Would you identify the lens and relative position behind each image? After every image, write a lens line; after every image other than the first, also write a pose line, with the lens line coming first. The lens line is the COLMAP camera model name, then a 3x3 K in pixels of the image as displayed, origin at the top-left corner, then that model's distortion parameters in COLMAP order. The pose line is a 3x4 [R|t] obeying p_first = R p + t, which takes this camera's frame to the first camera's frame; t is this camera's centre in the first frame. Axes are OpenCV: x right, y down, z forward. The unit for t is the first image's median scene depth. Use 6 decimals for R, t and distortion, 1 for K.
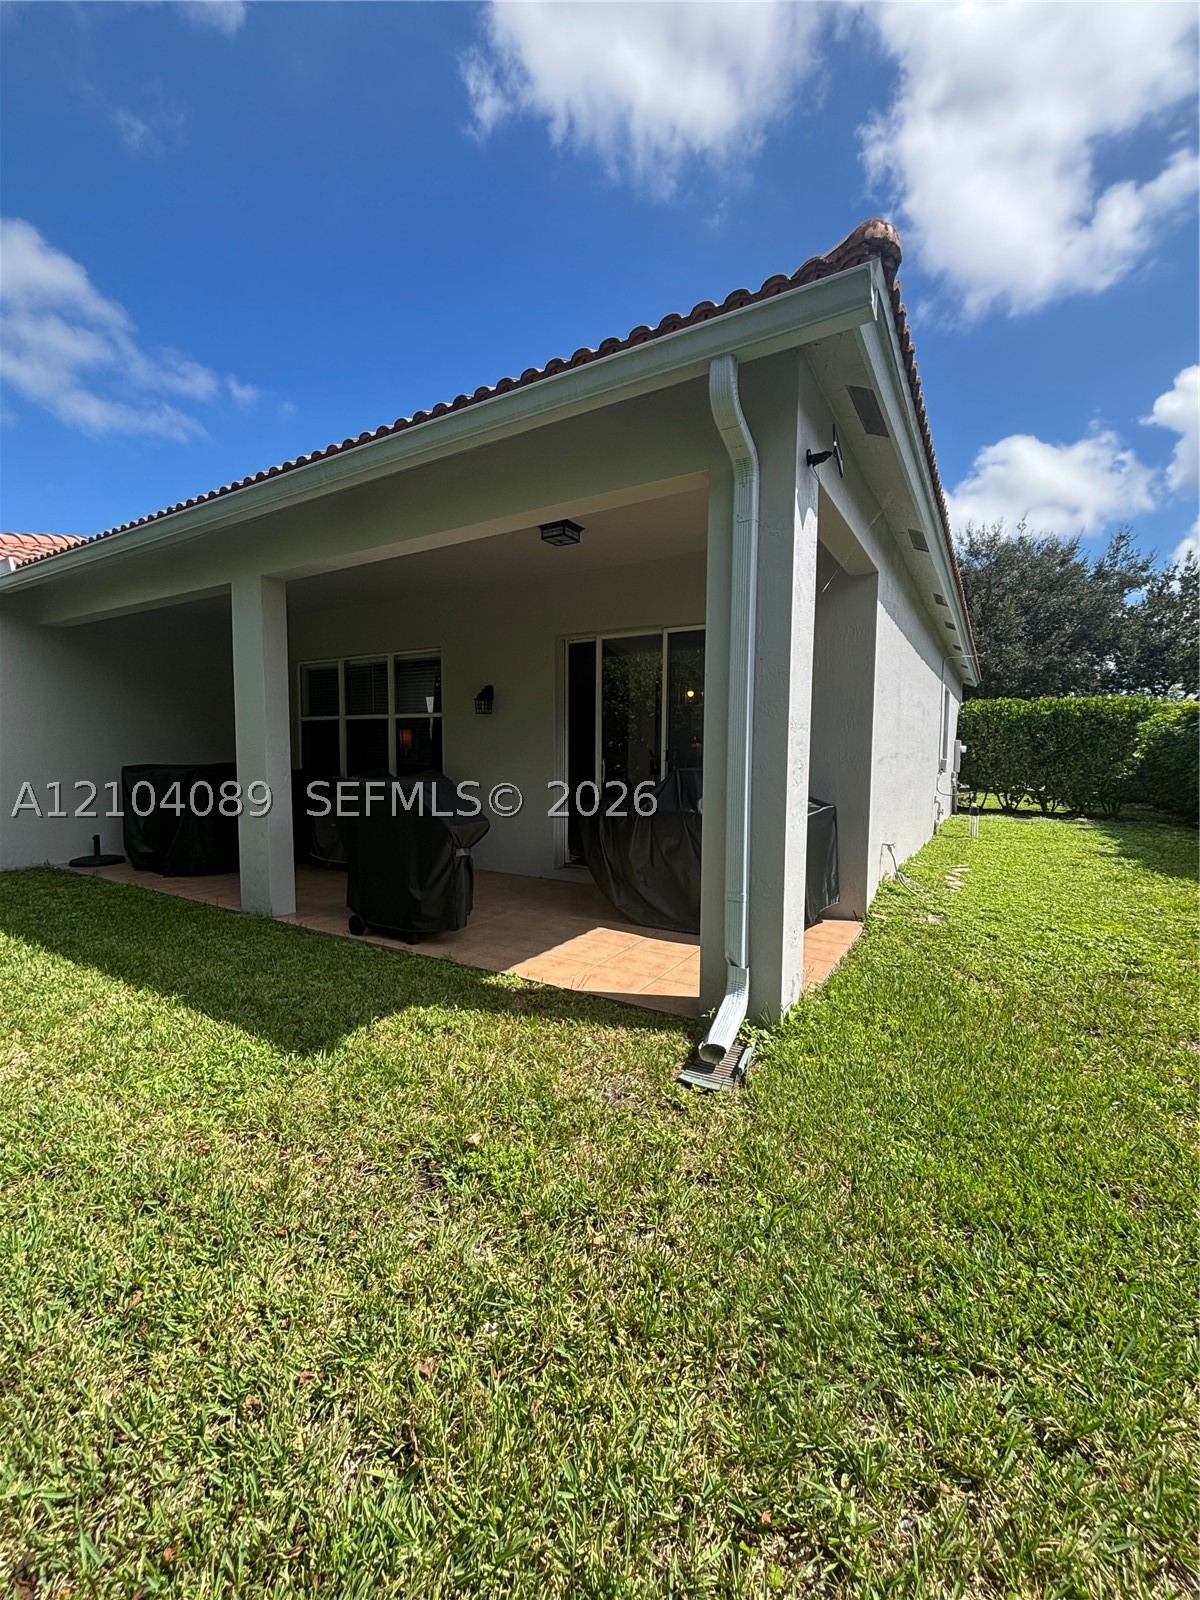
lens RADIAL K [[642.1, 0, 600.0], [0, 642.1, 803.5], [0, 0, 1]] dist [0.000162, -0.000176]
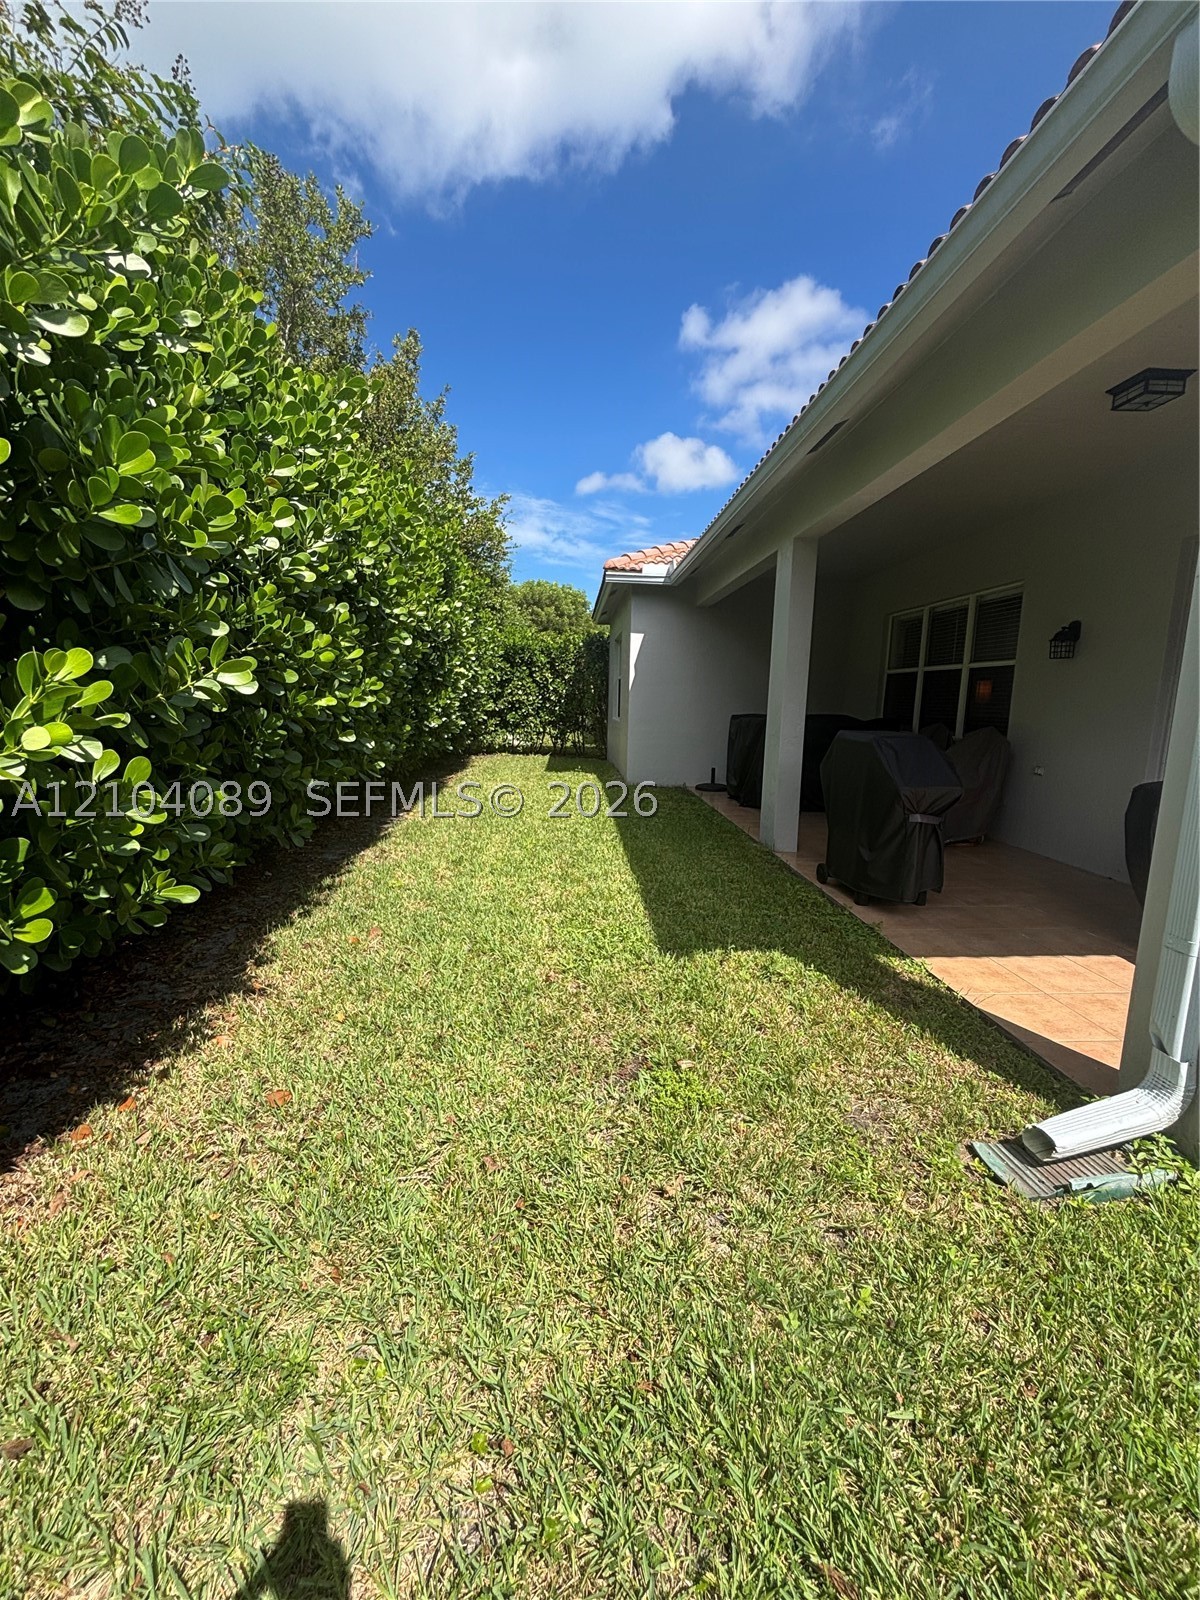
lens RADIAL K [[647.9, 0, 601.0], [0, 647.9, 797.3], [0, 0, 1]] dist [0.003360, -0.000837]
pose [[0.563015, 0.130917, -0.816011, 0.329785], [-0.084754, 0.991314, 0.100564, -0.006784], [0.822089, 0.012541, 0.569221, 0.162840]]
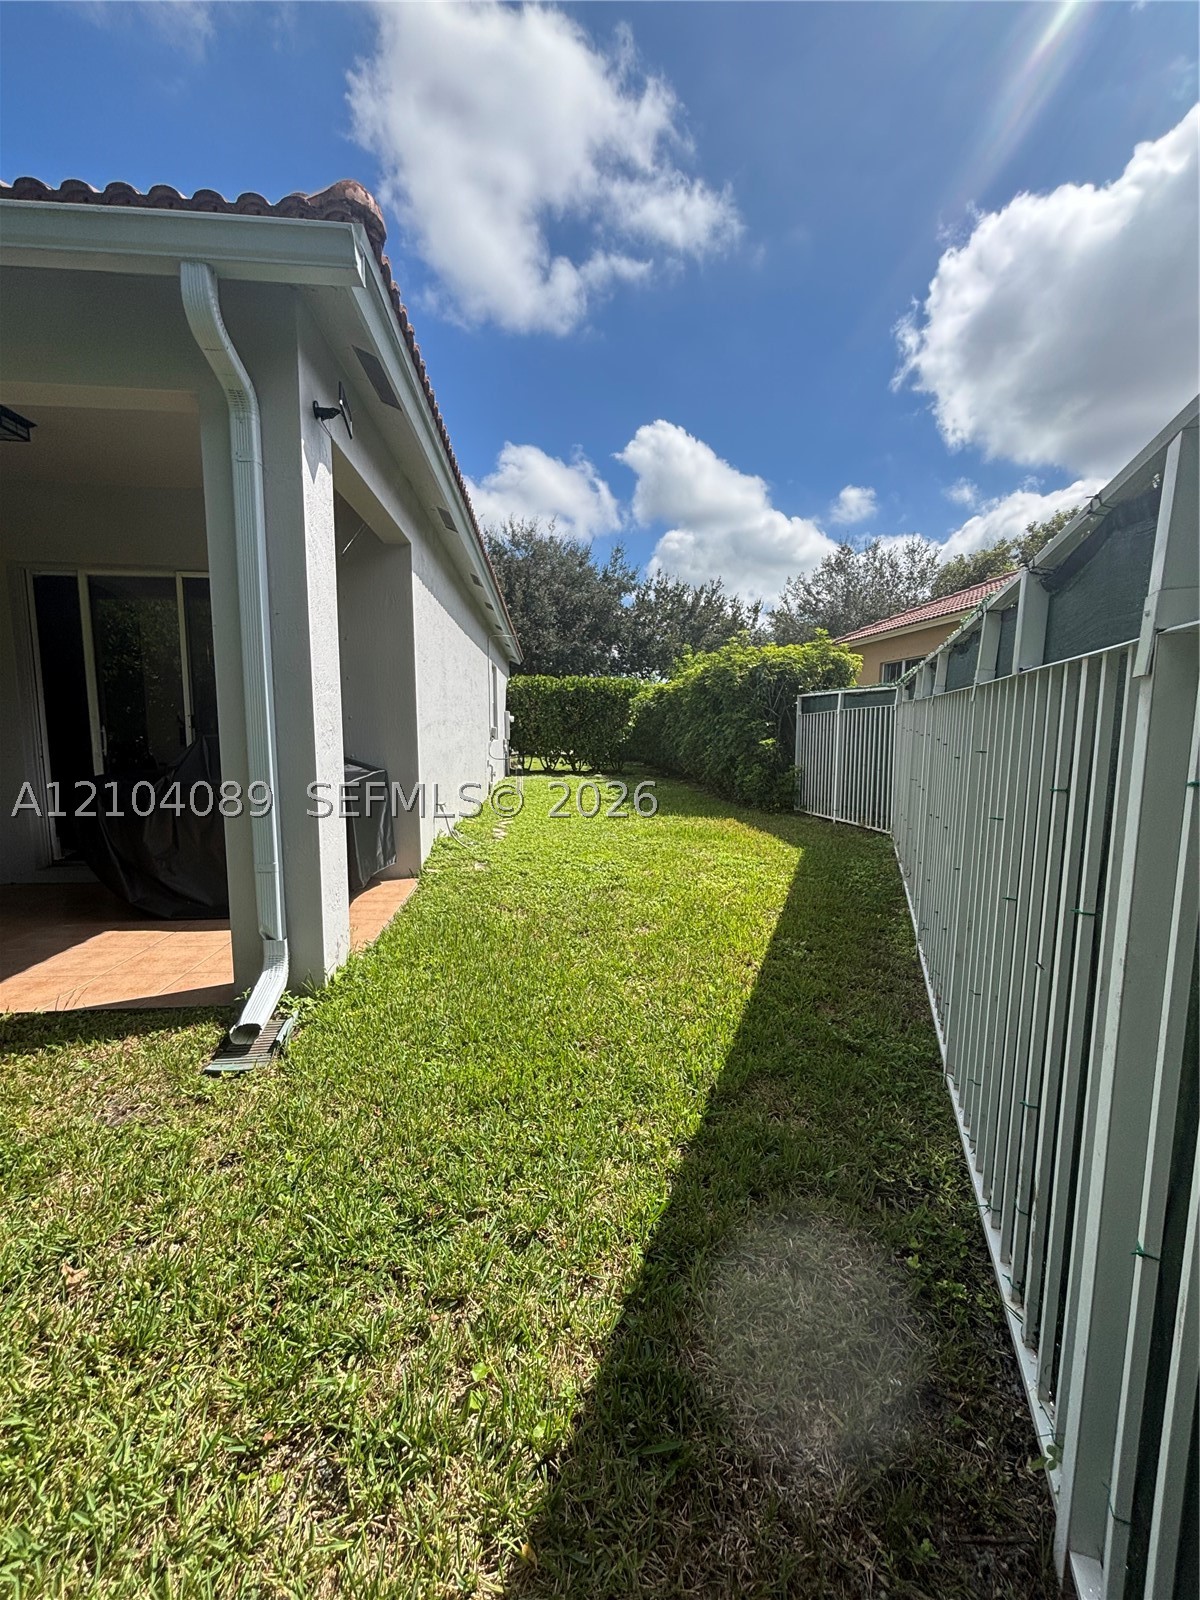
lens RADIAL K [[642.1, 0, 600.0], [0, 642.1, 803.5], [0, 0, 1]] dist [0.000162, -0.000176]
pose [[0.805813, -0.076114, 0.587259, 0.051124], [0.049949, 0.996907, 0.060670, 0.016262], [-0.590060, -0.019556, 0.807122, -0.044457]]
